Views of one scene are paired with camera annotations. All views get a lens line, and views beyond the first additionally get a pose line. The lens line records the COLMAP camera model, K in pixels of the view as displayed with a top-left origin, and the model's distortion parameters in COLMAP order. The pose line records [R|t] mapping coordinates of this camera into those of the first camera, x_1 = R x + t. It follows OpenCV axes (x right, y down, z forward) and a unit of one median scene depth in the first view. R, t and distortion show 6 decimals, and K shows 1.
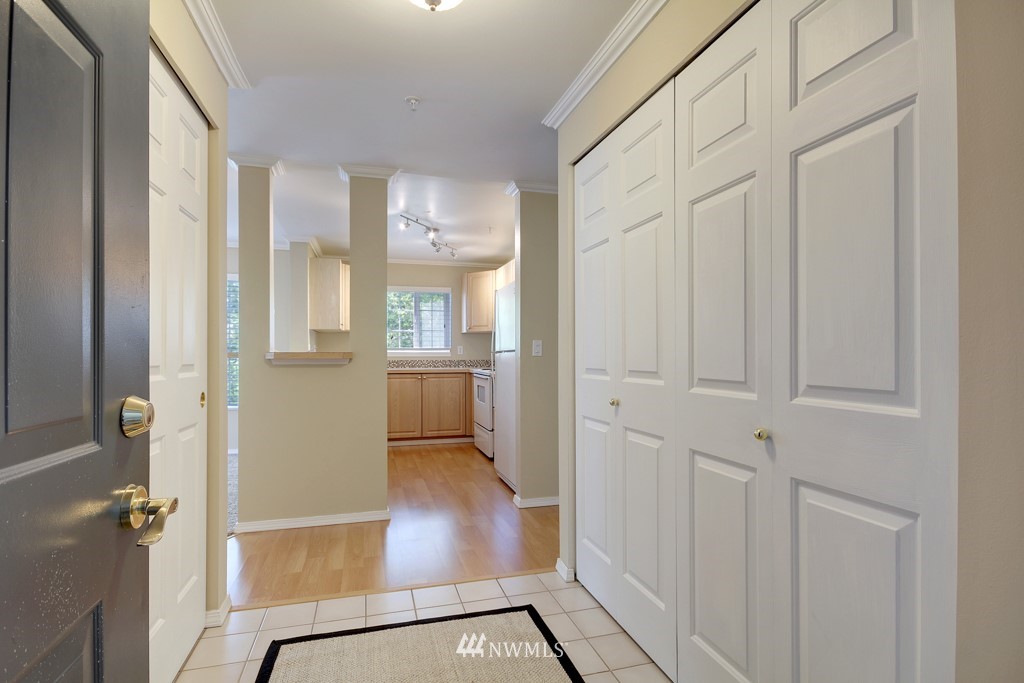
lens RADIAL K [[505.1, 0, 510.6], [0, 505.1, 354.3], [0, 0, 1]] dist [0.002546, 0.000704]
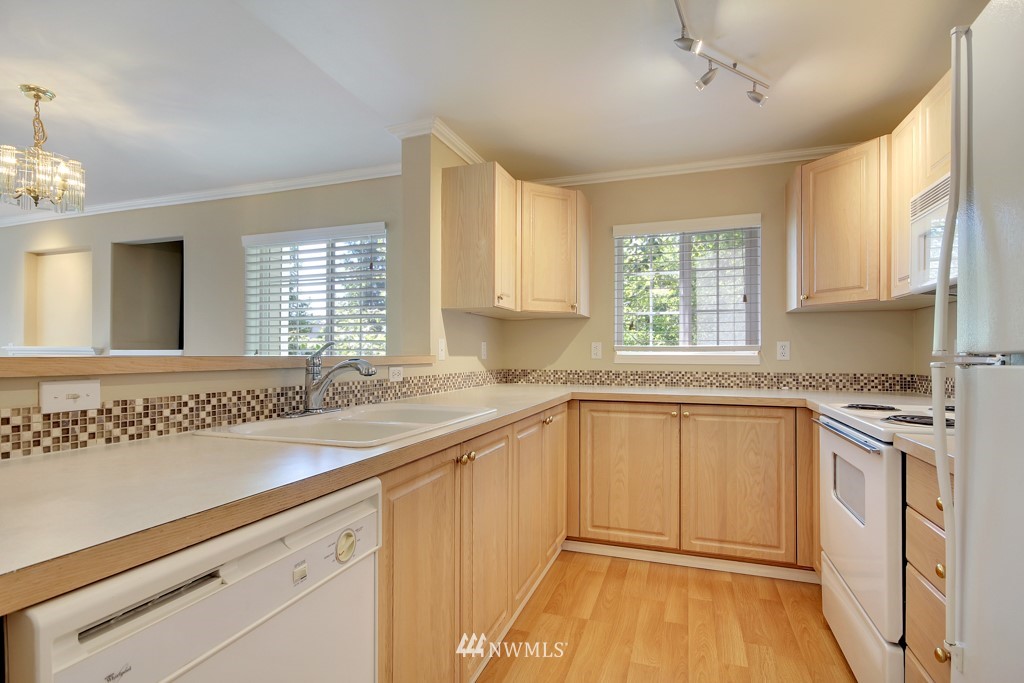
lens RADIAL K [[505.1, 0, 510.6], [0, 505.1, 354.3], [0, 0, 1]] dist [0.002546, 0.000704]
pose [[0.816160, 0.001782, -0.577823, -0.040175], [-0.004496, 0.999985, -0.003268, -0.002586], [0.577808, 0.005265, 0.816156, 0.521128]]
